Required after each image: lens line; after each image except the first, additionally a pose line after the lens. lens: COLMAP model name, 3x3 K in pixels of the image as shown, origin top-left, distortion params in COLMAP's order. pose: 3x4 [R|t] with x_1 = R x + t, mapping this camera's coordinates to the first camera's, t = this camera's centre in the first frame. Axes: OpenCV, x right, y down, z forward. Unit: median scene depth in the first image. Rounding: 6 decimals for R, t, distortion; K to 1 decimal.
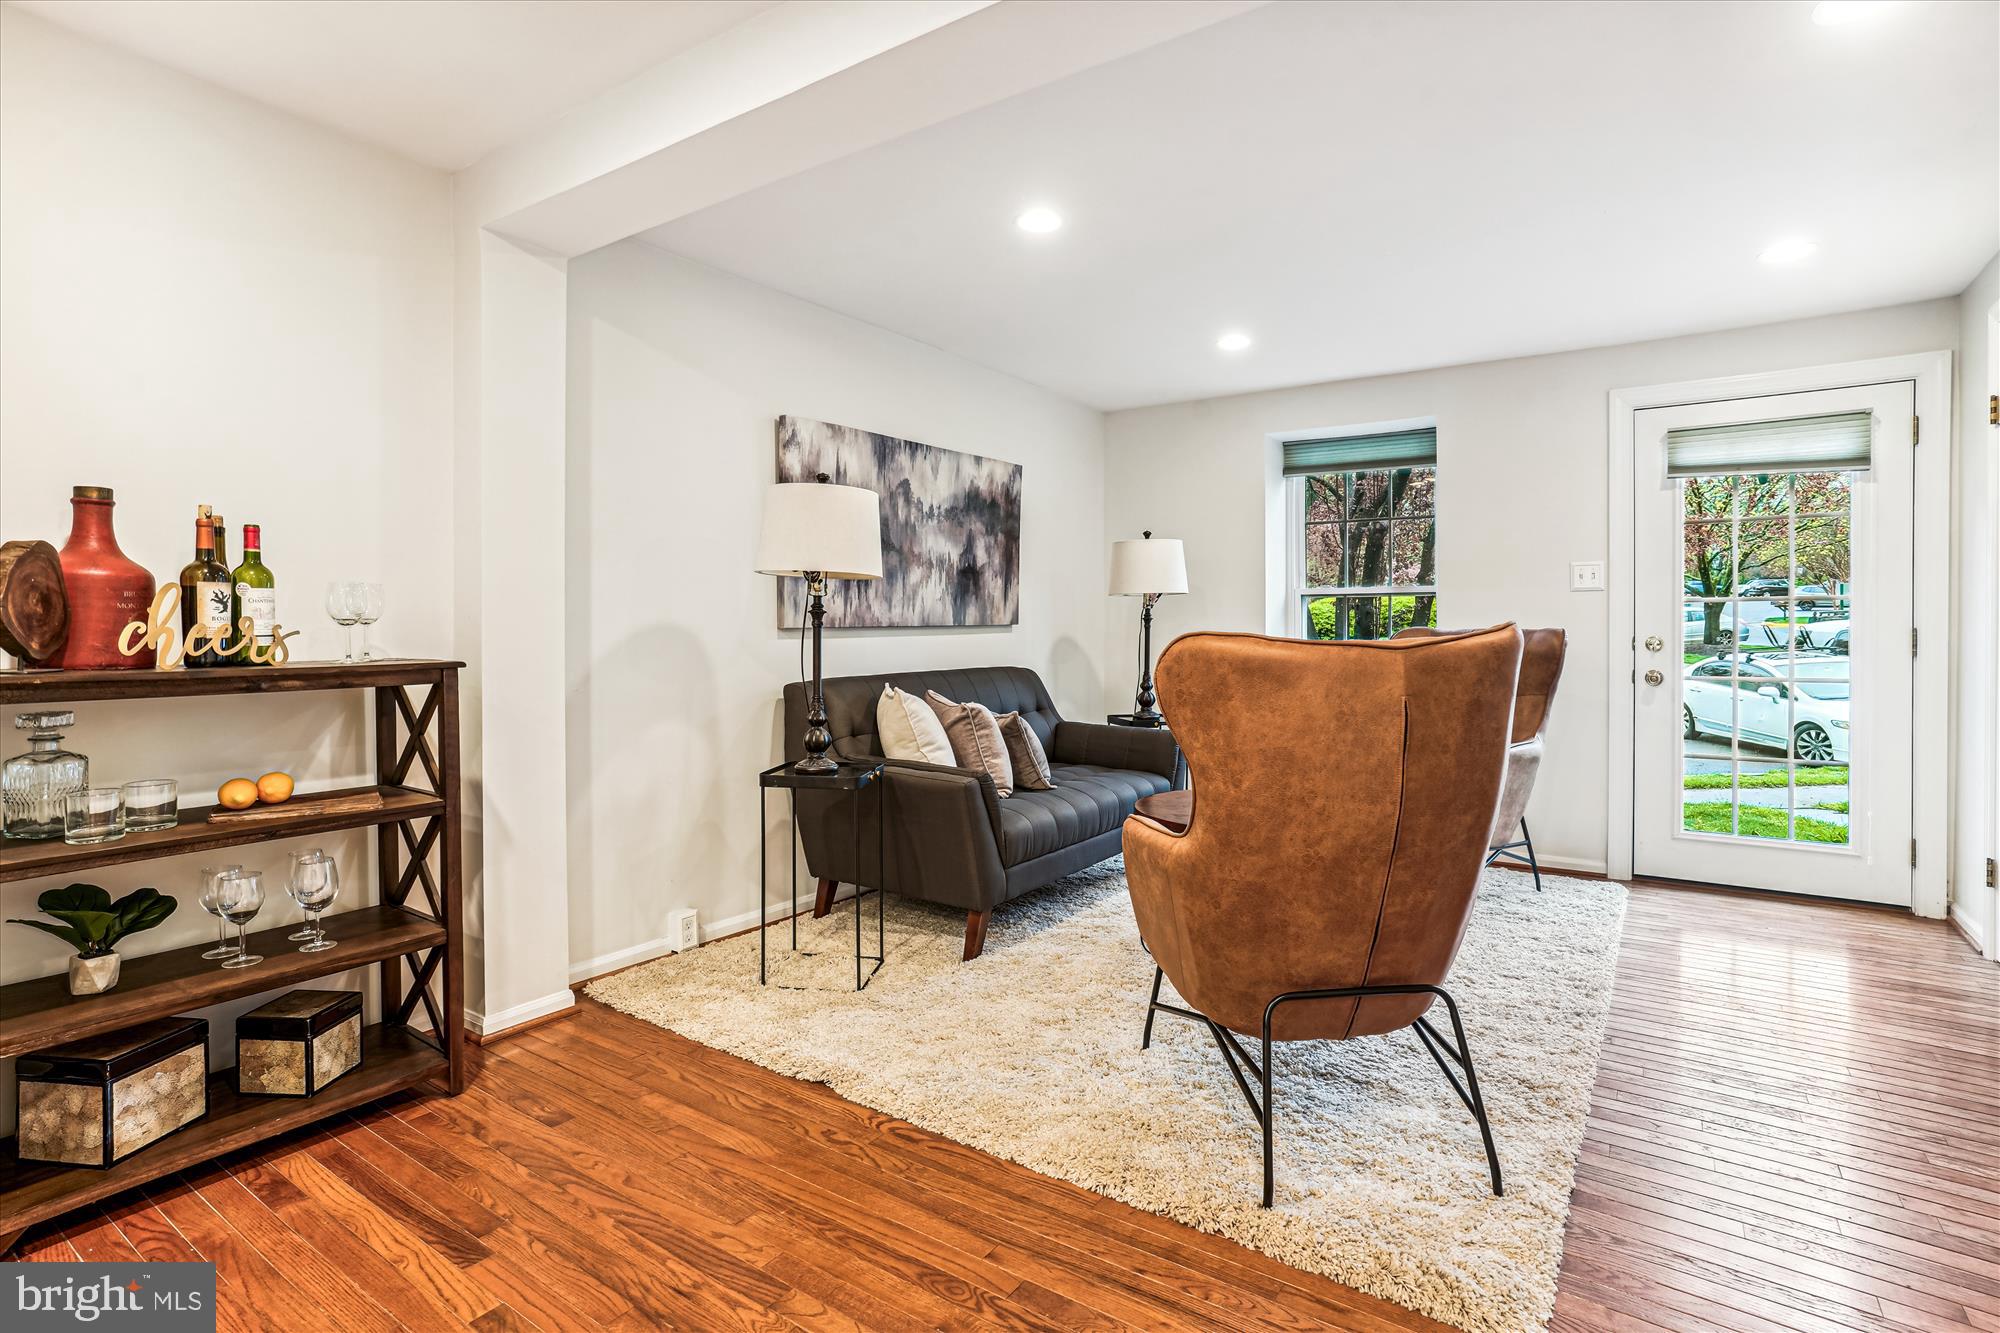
lens RADIAL K [[1000.1, 0, 1008.0], [0, 1000.1, 653.7], [0, 0, 1]] dist [-0.039208, 0.022405]
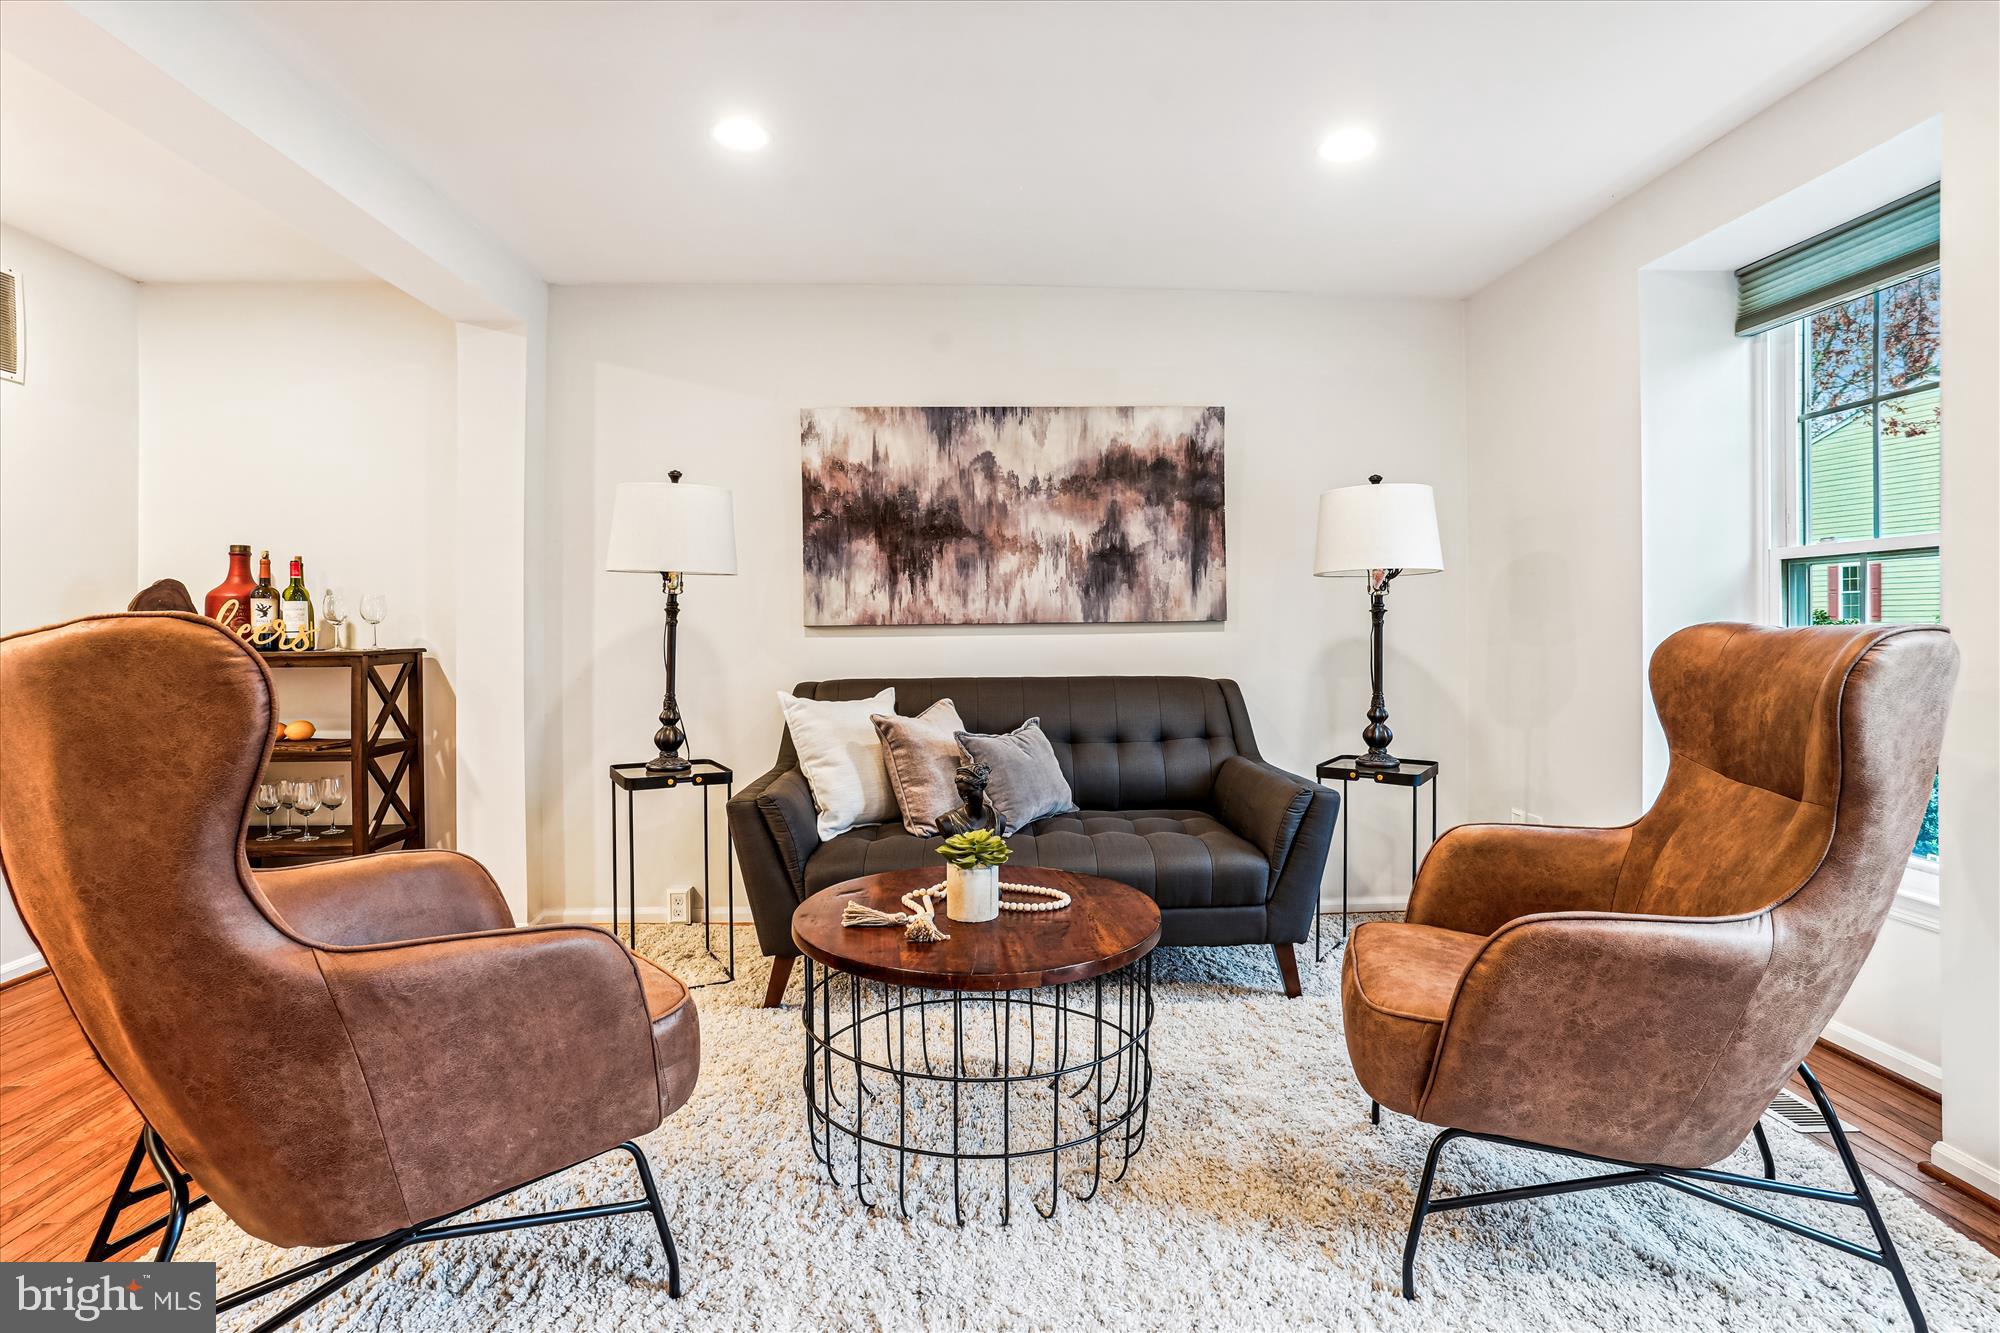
lens RADIAL K [[1000.1, 0, 993.9], [0, 1000.1, 649.6], [0, 0, 1]] dist [-0.039208, 0.022405]
pose [[0.600761, 0.018503, -0.799215, 0.579693], [-0.019006, 0.999780, 0.008859, -0.012490], [0.799203, 0.009867, 0.600980, 0.480483]]
